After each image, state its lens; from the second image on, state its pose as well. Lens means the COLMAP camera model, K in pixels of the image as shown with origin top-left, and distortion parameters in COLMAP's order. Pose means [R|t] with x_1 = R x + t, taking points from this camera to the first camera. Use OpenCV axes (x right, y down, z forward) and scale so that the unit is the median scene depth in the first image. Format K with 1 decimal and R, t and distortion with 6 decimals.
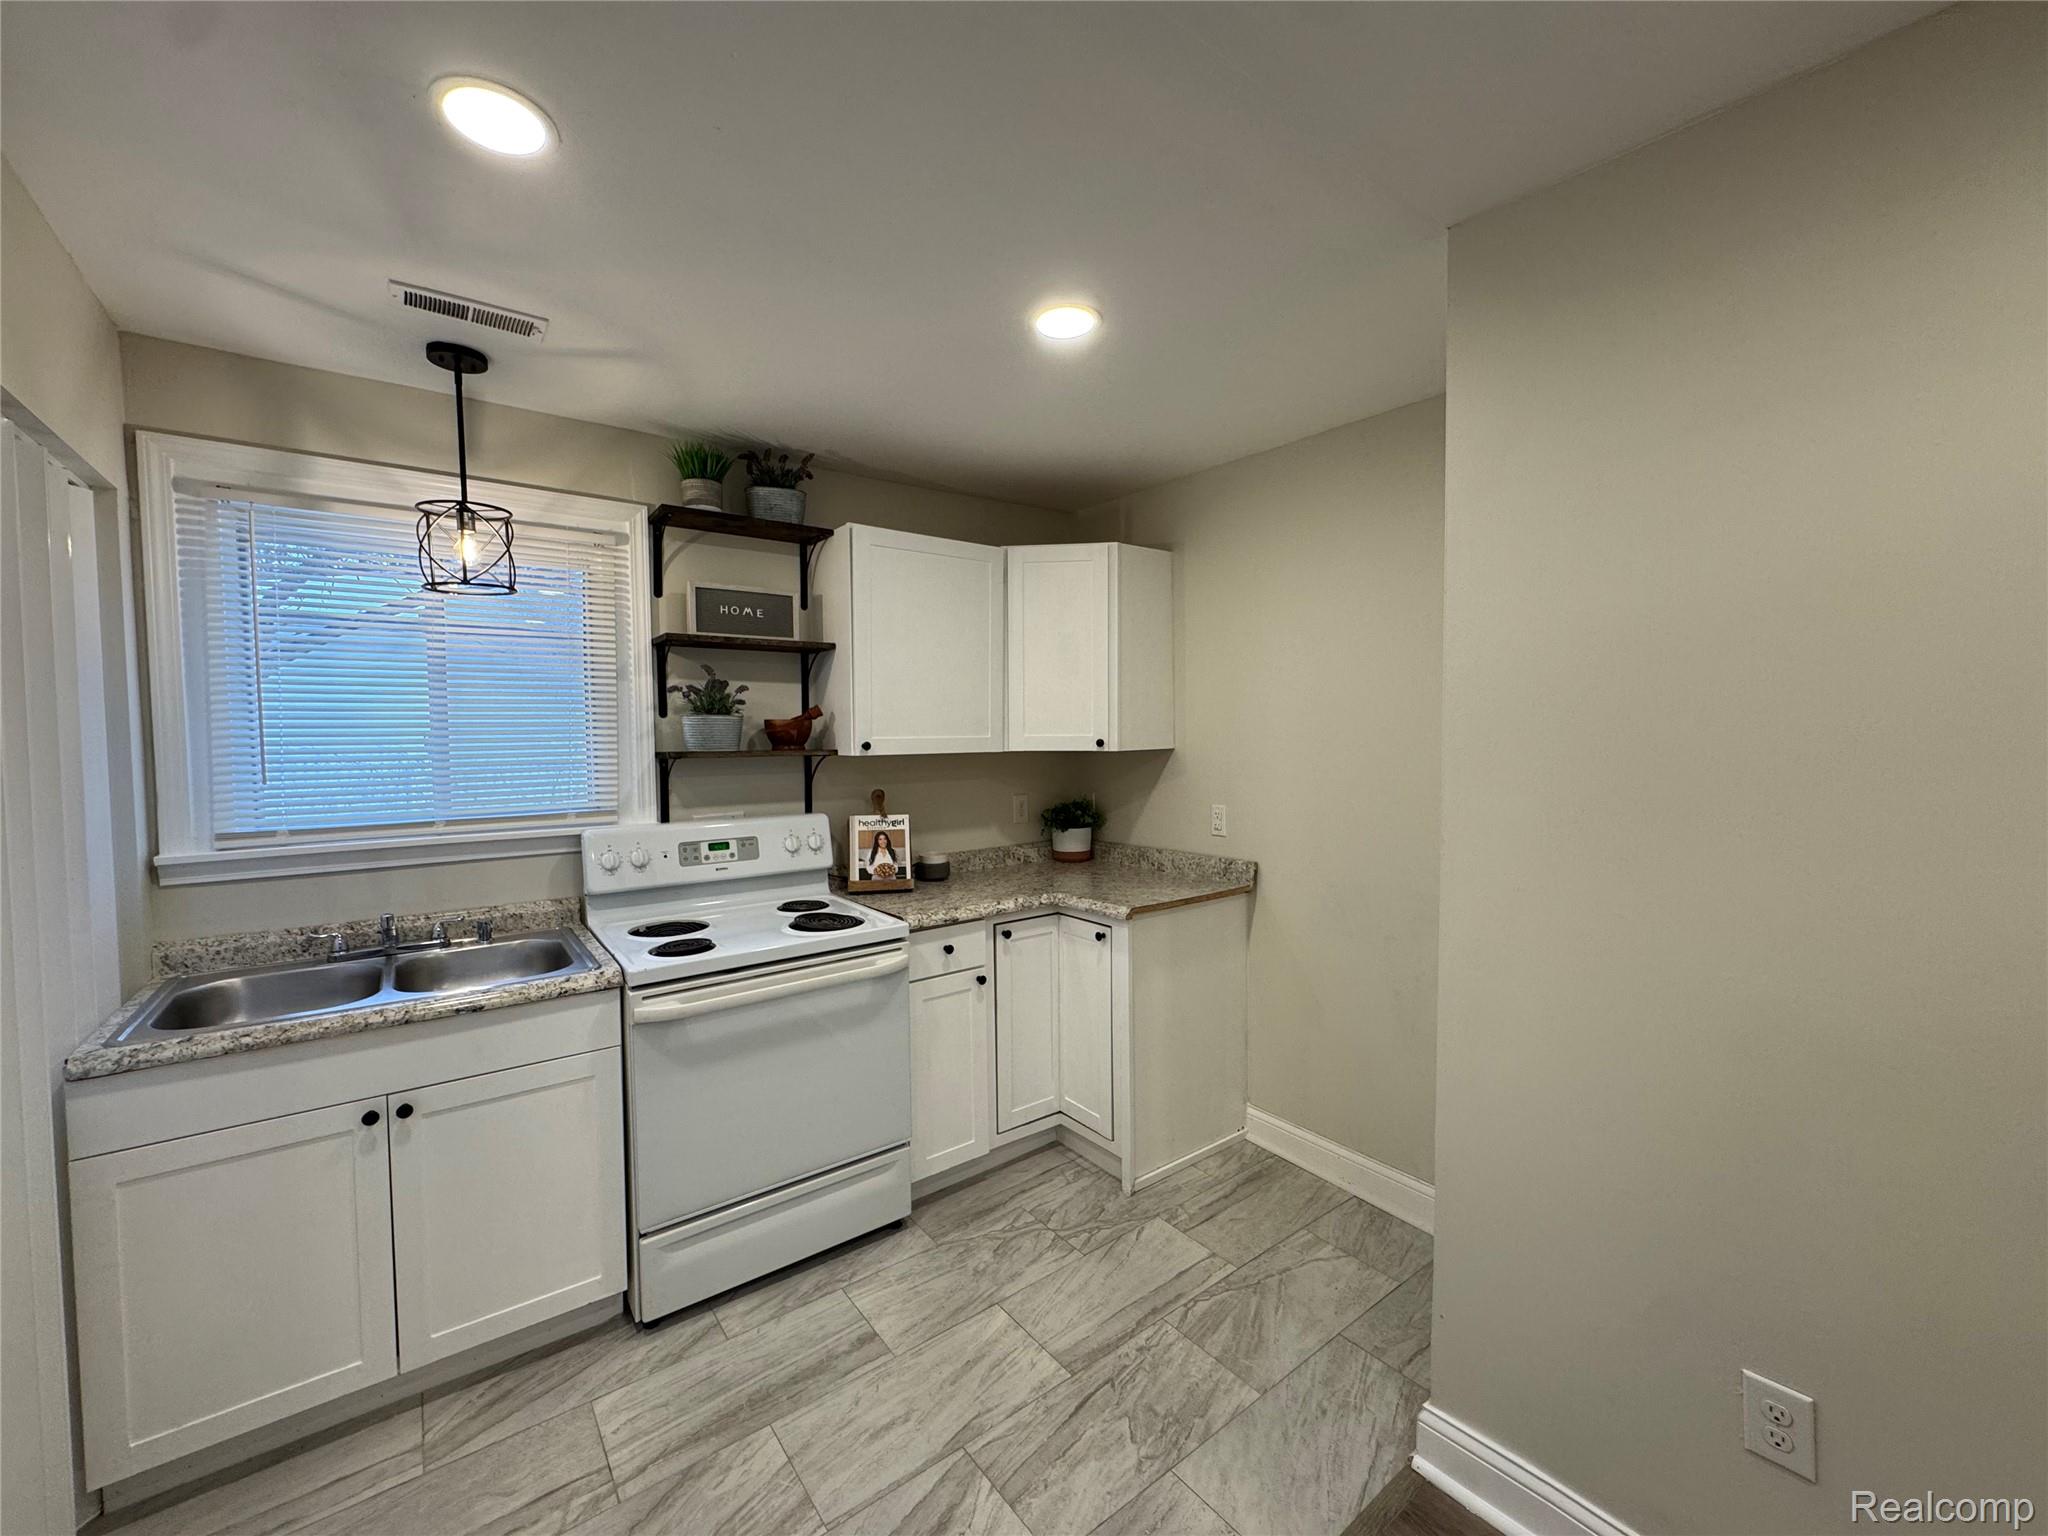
lens RADIAL K [[819.1, 0, 1024.0], [0, 819.1, 768.0], [0, 0, 1]] dist [-0.000382, -0.000069]
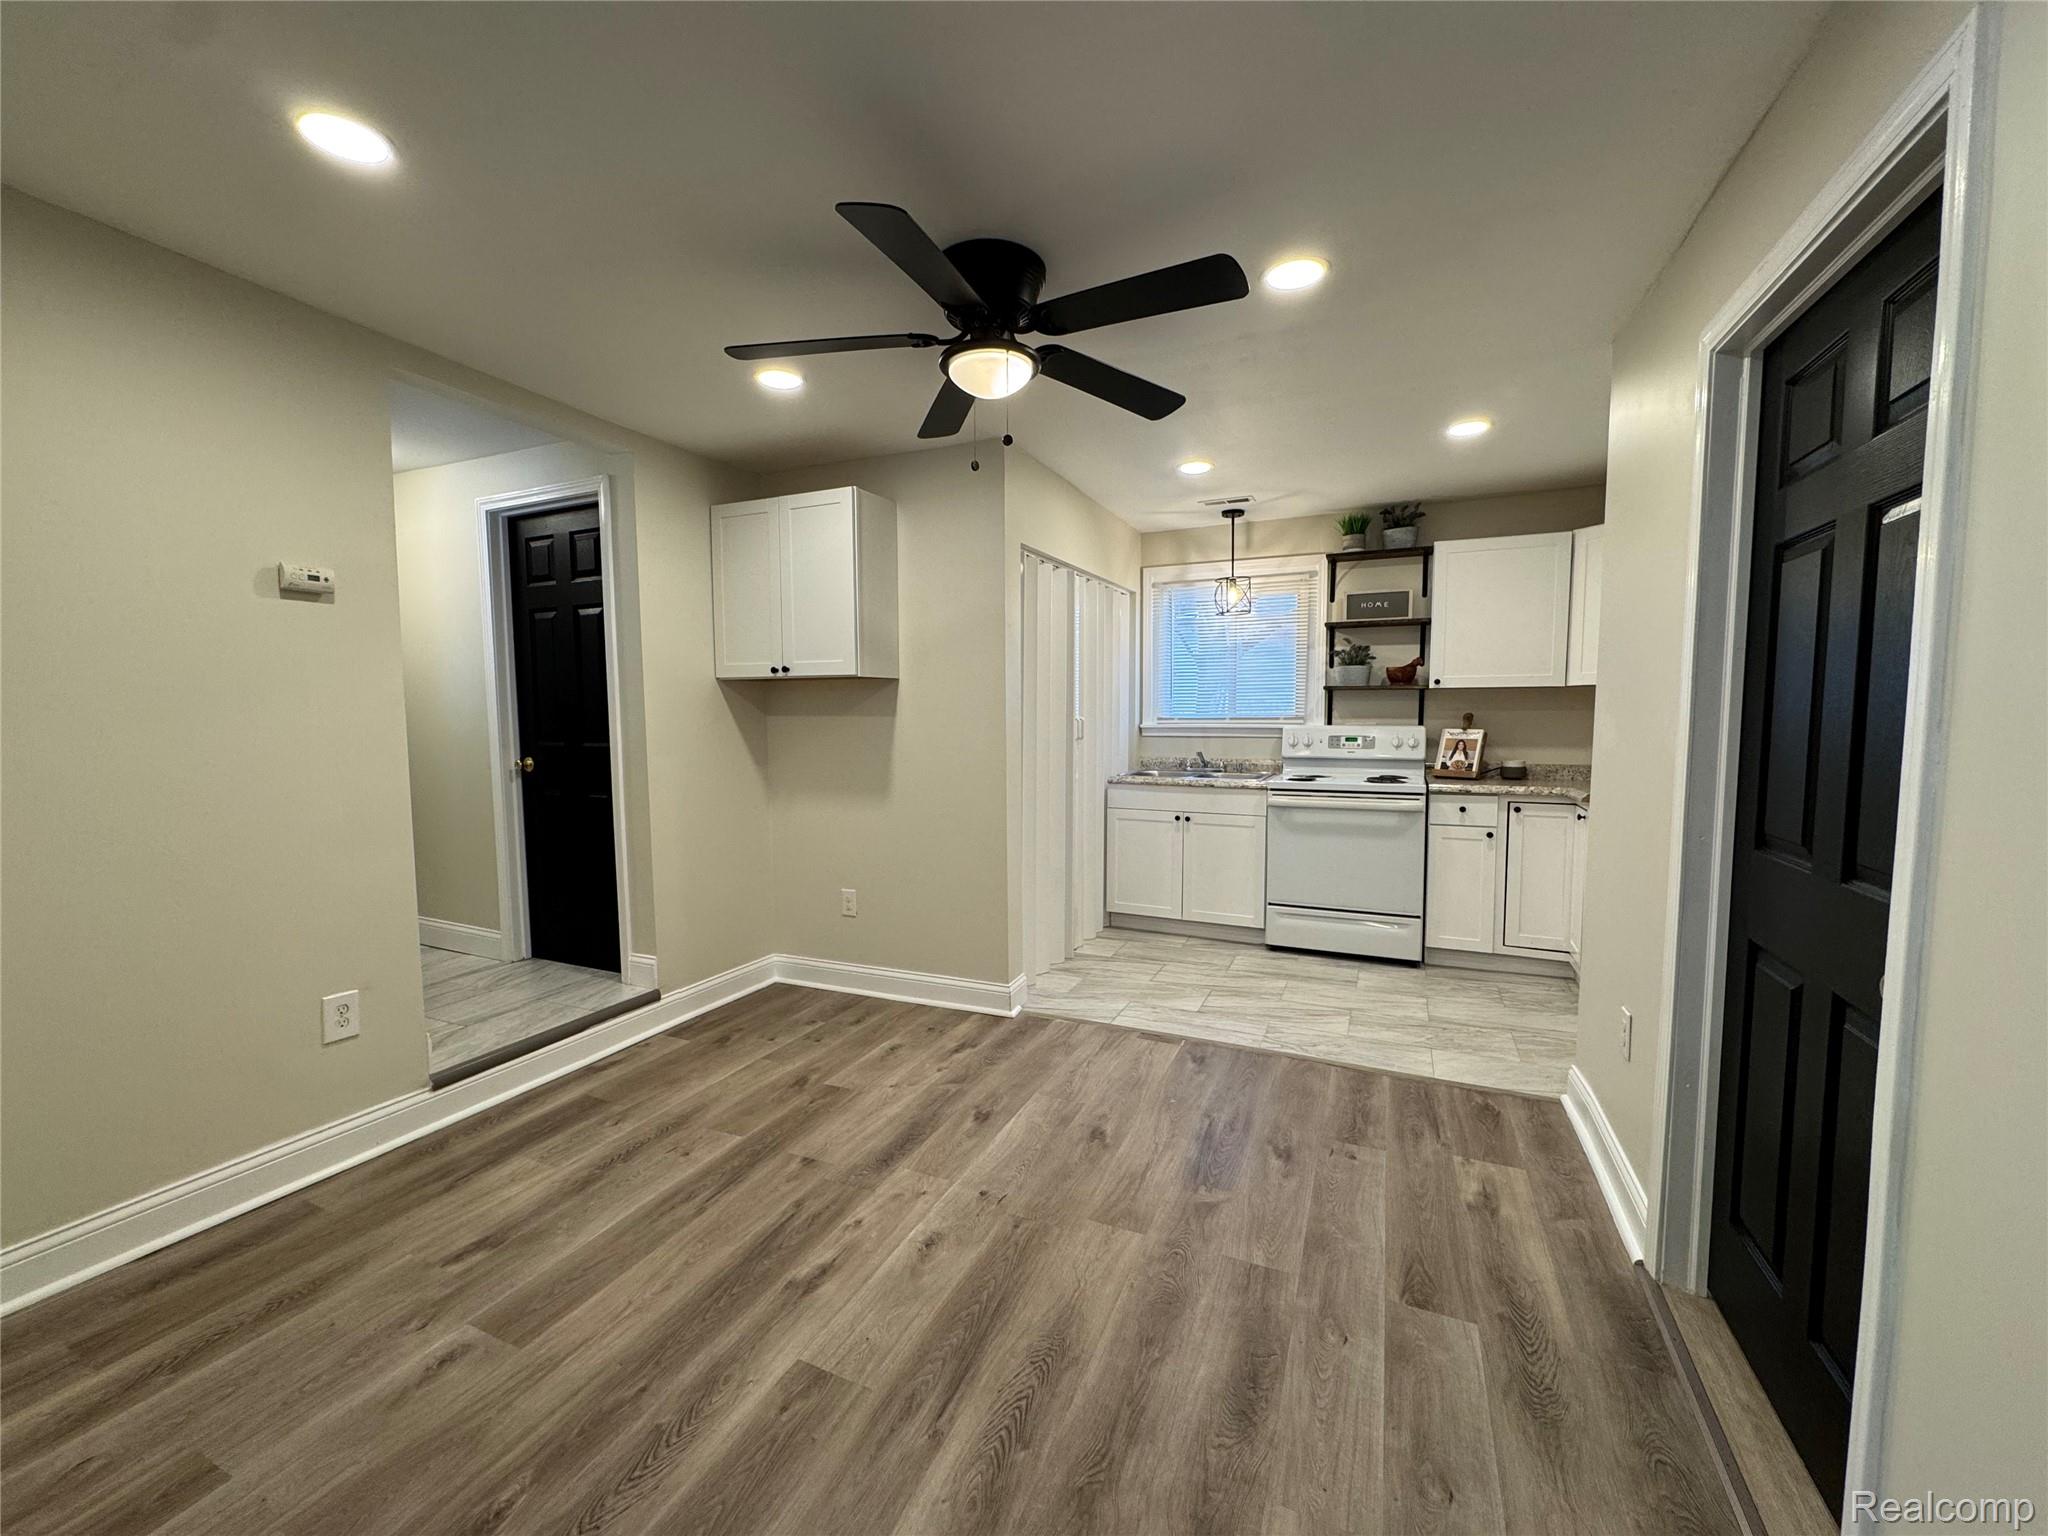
lens RADIAL K [[819.1, 0, 1024.0], [0, 819.1, 768.0], [0, 0, 1]] dist [-0.000382, -0.000069]
pose [[0.473137, 0.069722, -0.878226, 0.860797], [-0.038650, 0.997546, 0.058373, 0.080888], [0.880141, 0.006325, 0.474671, -0.474124]]
